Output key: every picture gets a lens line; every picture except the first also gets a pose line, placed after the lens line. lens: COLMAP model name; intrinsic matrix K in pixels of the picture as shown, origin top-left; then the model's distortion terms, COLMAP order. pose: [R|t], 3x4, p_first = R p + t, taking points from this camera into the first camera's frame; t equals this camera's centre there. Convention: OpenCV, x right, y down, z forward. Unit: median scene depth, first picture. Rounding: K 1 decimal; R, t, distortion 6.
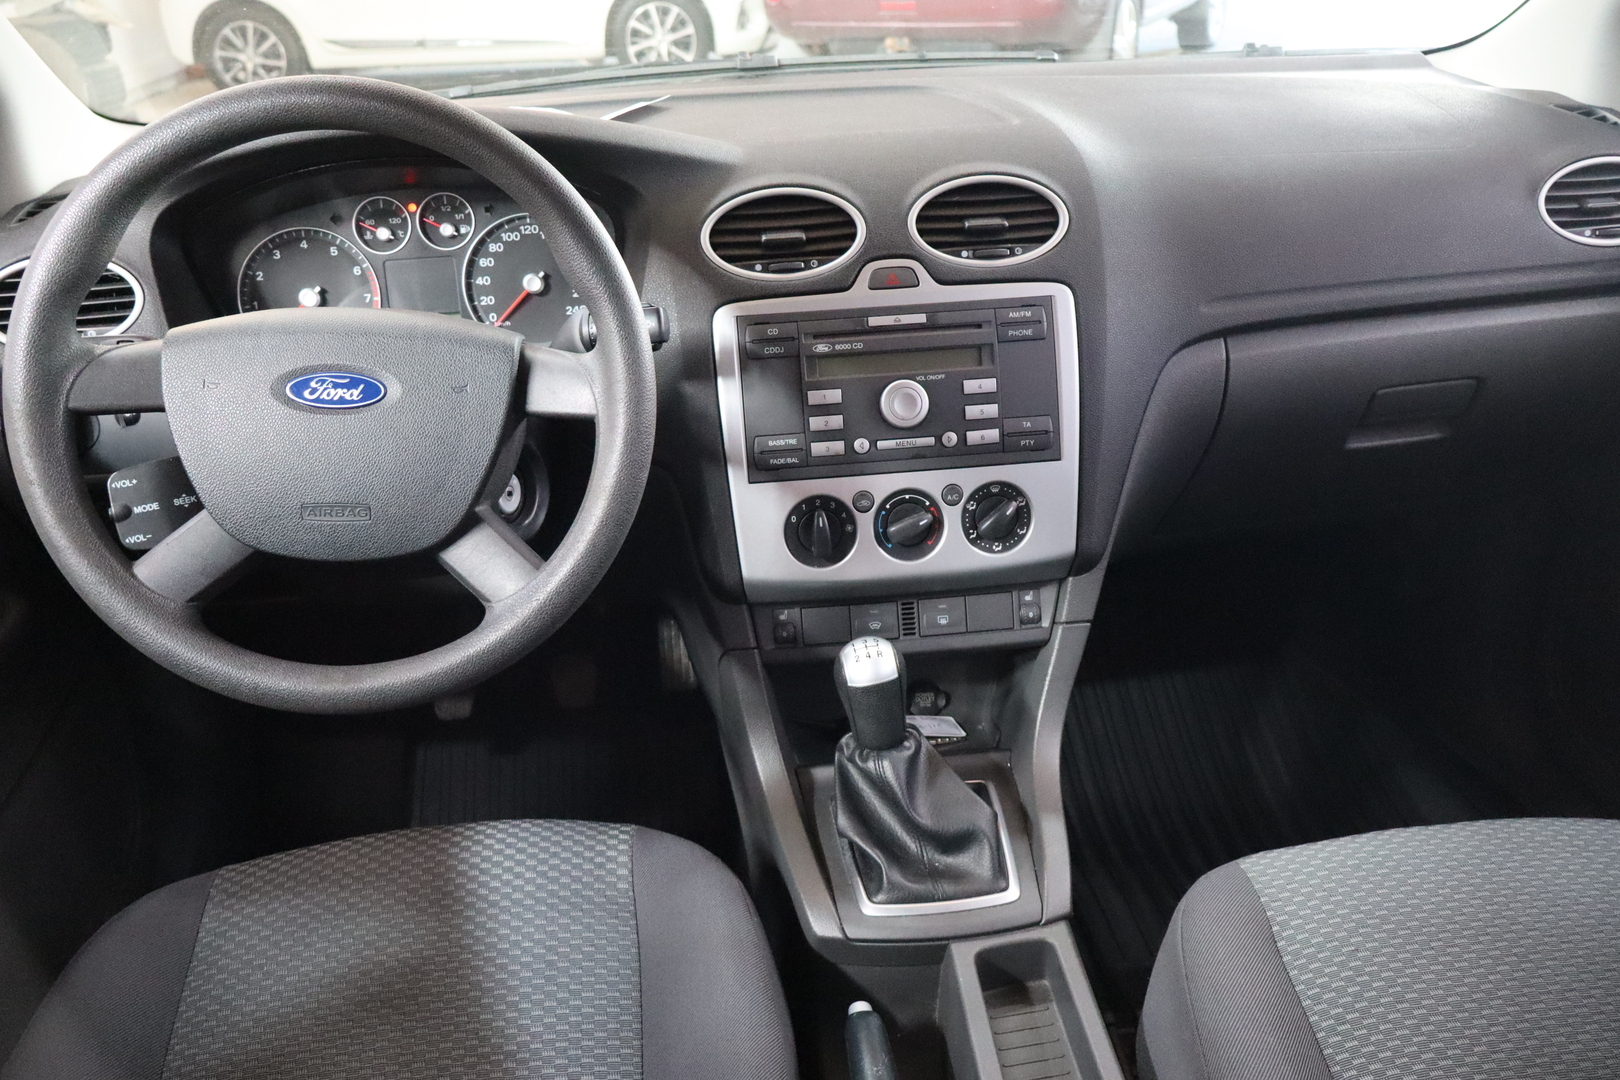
lens RADIAL K [[1393.3, 0, 803.2], [0, 1393.3, 535.3], [0, 0, 1]] dist [0.017132, 0.005473]
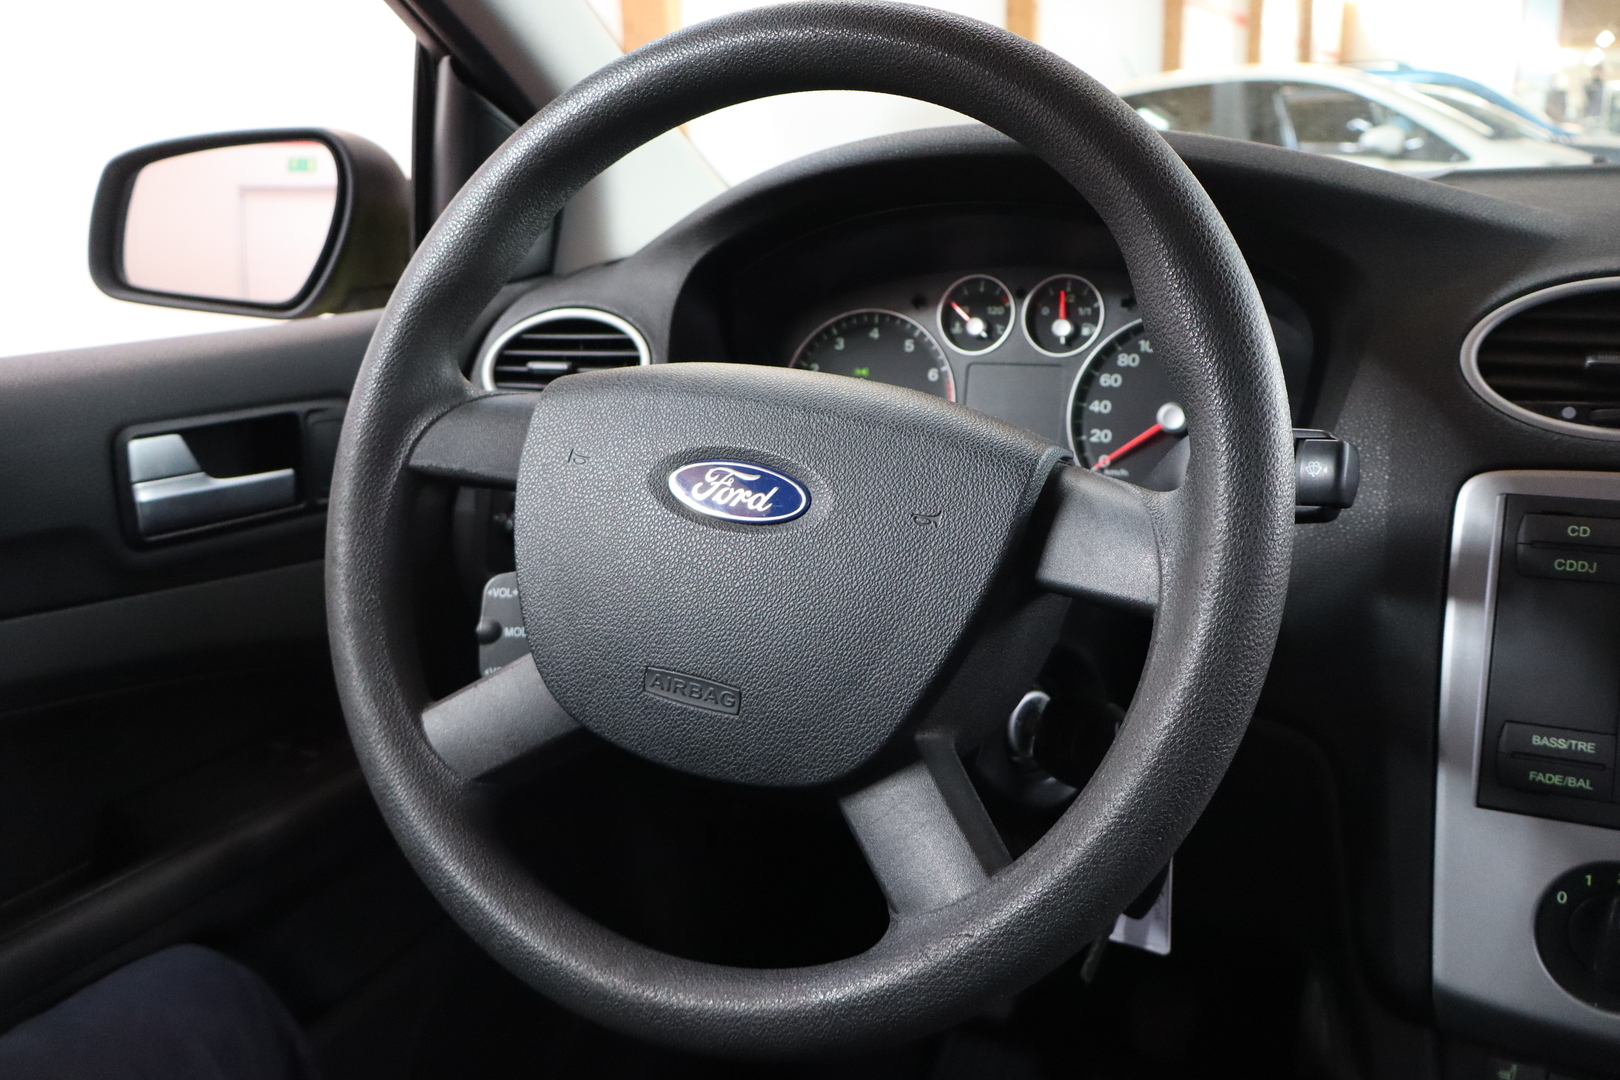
lens RADIAL K [[1393.3, 0, 803.2], [0, 1393.3, 535.3], [0, 0, 1]] dist [0.017132, 0.005473]
pose [[0.849850, 0.148266, -0.505740, -0.002830], [-0.227517, 0.968800, -0.098303, -0.026457], [0.475385, 0.198607, 0.857067, 0.404710]]
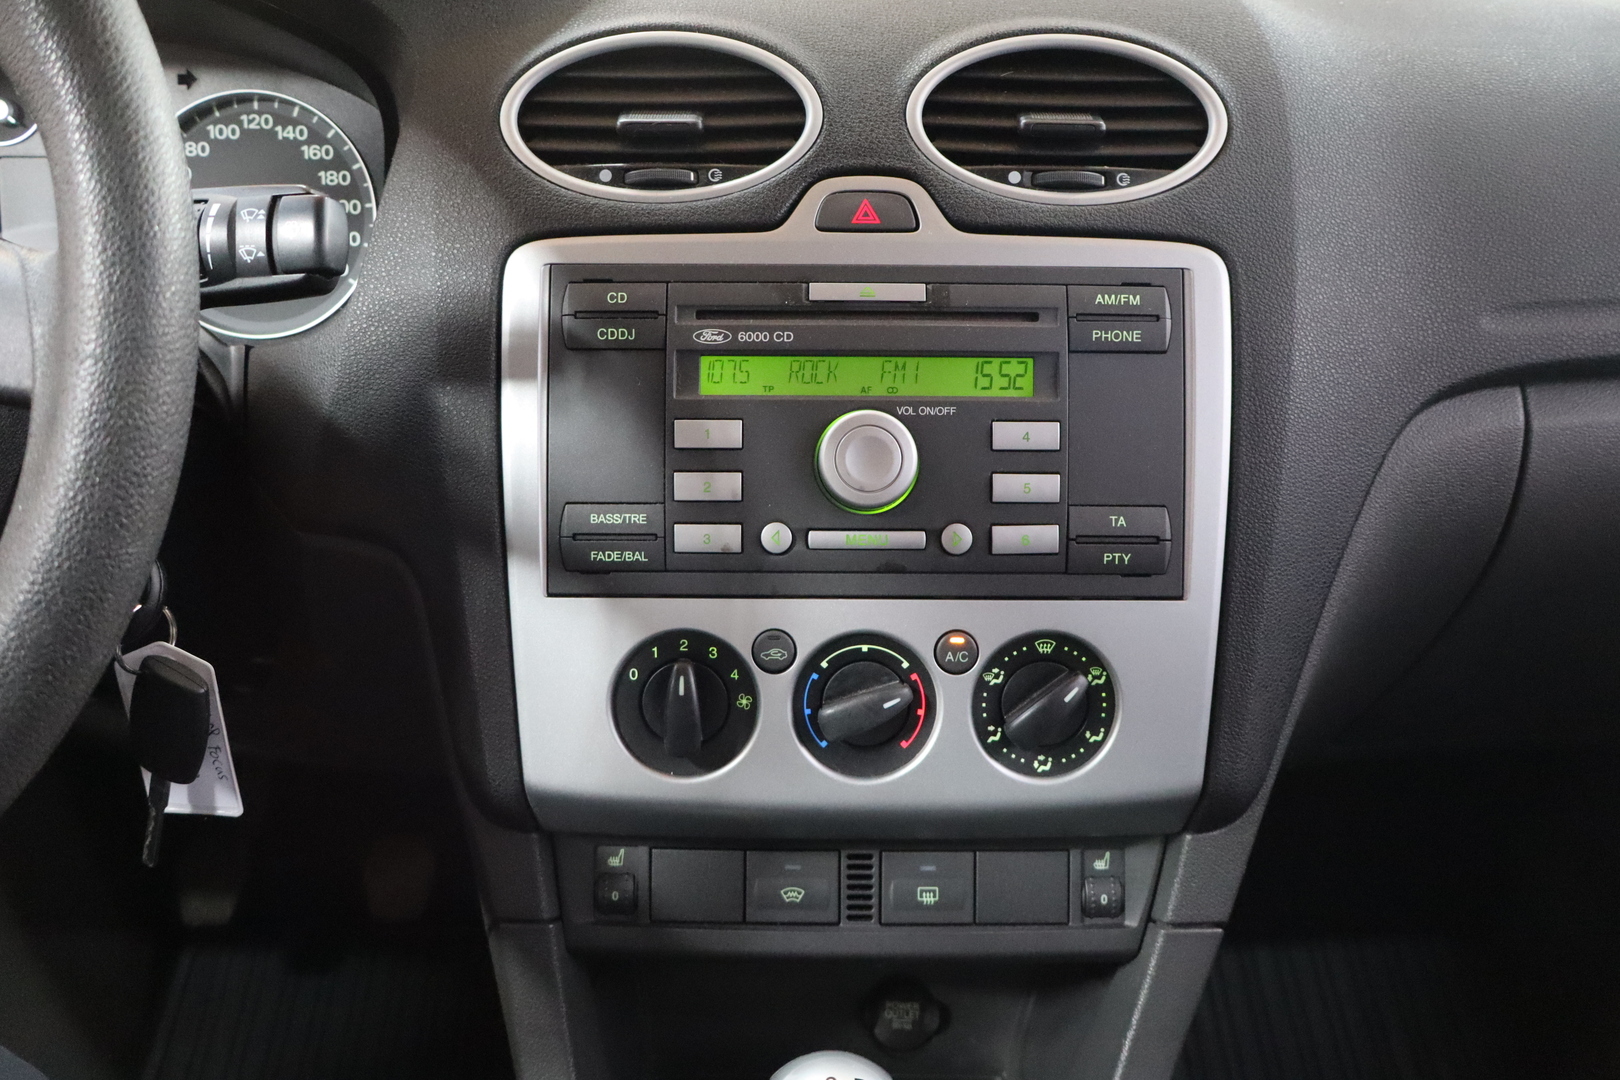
lens RADIAL K [[1393.3, 0, 803.2], [0, 1393.3, 535.3], [0, 0, 1]] dist [0.017132, 0.005473]
pose [[0.994475, 0.075833, -0.072587, 0.086153], [-0.081825, 0.993144, -0.083484, -0.024490], [0.065759, 0.088962, 0.993862, 0.504501]]
